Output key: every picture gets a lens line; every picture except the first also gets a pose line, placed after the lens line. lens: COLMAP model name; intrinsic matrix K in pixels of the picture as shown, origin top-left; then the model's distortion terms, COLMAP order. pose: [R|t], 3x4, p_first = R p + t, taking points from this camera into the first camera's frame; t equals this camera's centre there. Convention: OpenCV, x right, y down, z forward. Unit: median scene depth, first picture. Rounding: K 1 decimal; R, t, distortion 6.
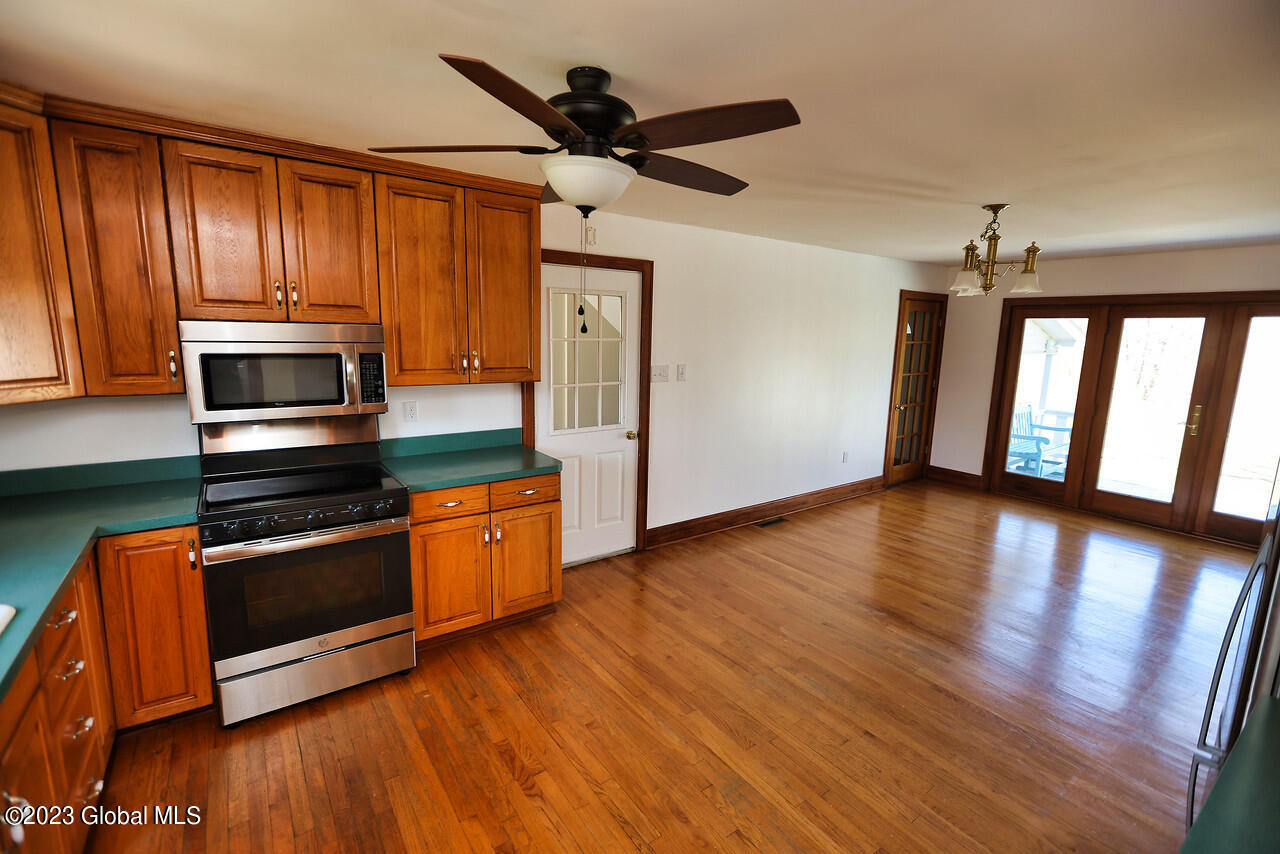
lens RADIAL K [[565.6, 0, 640.0], [0, 565.6, 427.0], [0, 0, 1]] dist [0.000098, 0.000035]
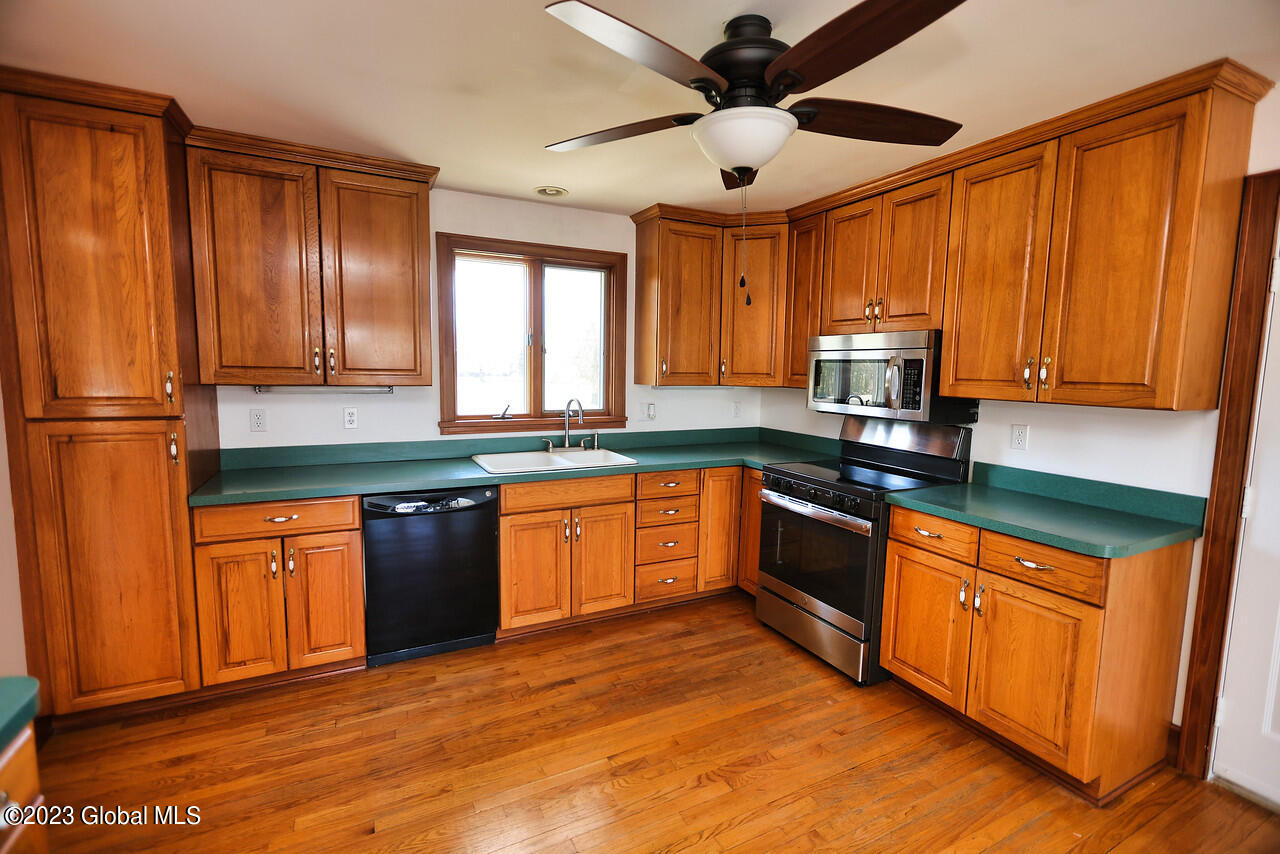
lens RADIAL K [[565.6, 0, 640.0], [0, 565.6, 427.0], [0, 0, 1]] dist [0.000098, 0.000035]
pose [[-0.151811, 0.077068, -0.985400, 0.545136], [-0.188426, 0.976416, 0.105394, -0.027320], [0.970283, 0.201675, -0.133710, 0.654290]]
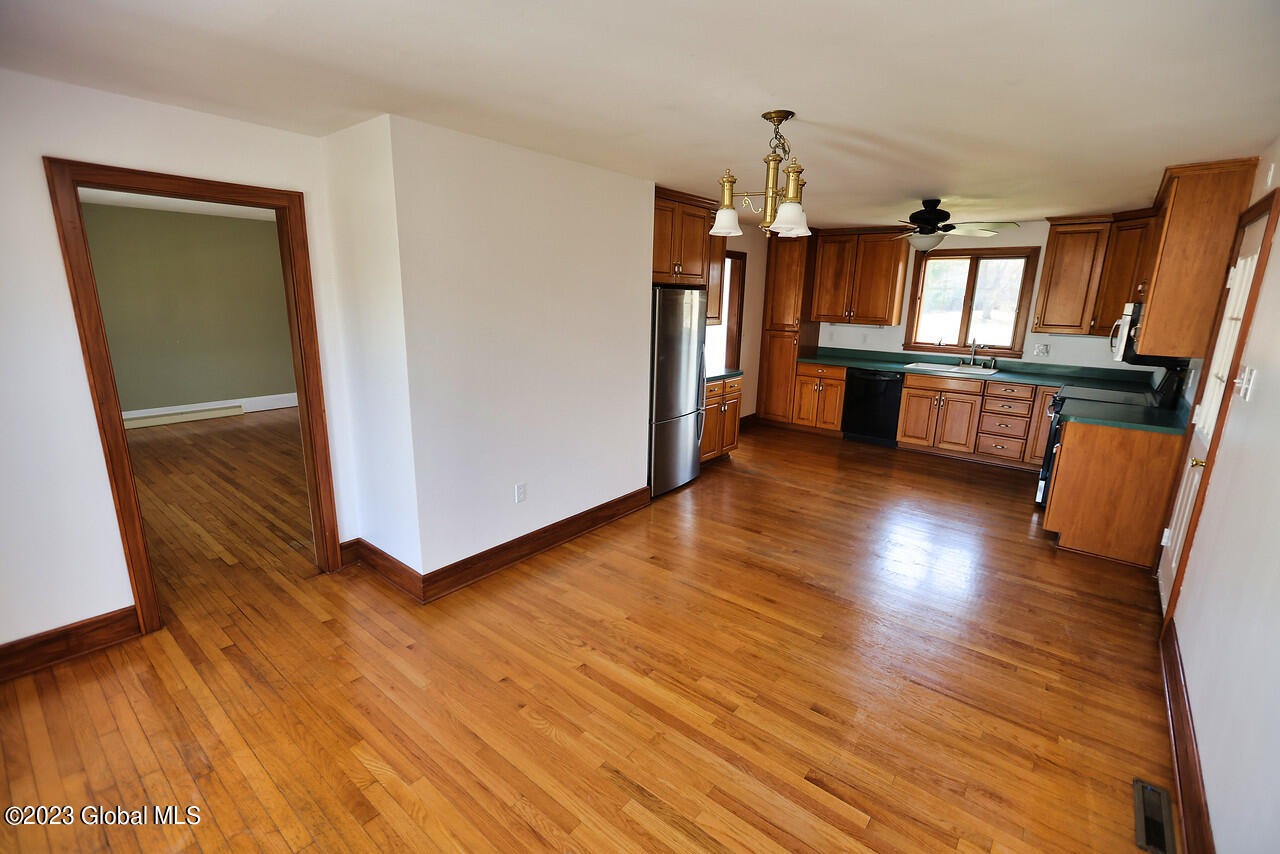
lens RADIAL K [[566.0, 0, 634.1], [0, 566.0, 426.1], [0, 0, 1]] dist [-0.001463, -0.000250]
pose [[-0.965962, 0.015352, -0.258227, 1.166055], [-0.087018, 0.920779, 0.380256, -0.319308], [0.243608, 0.389783, -0.888101, 2.041439]]
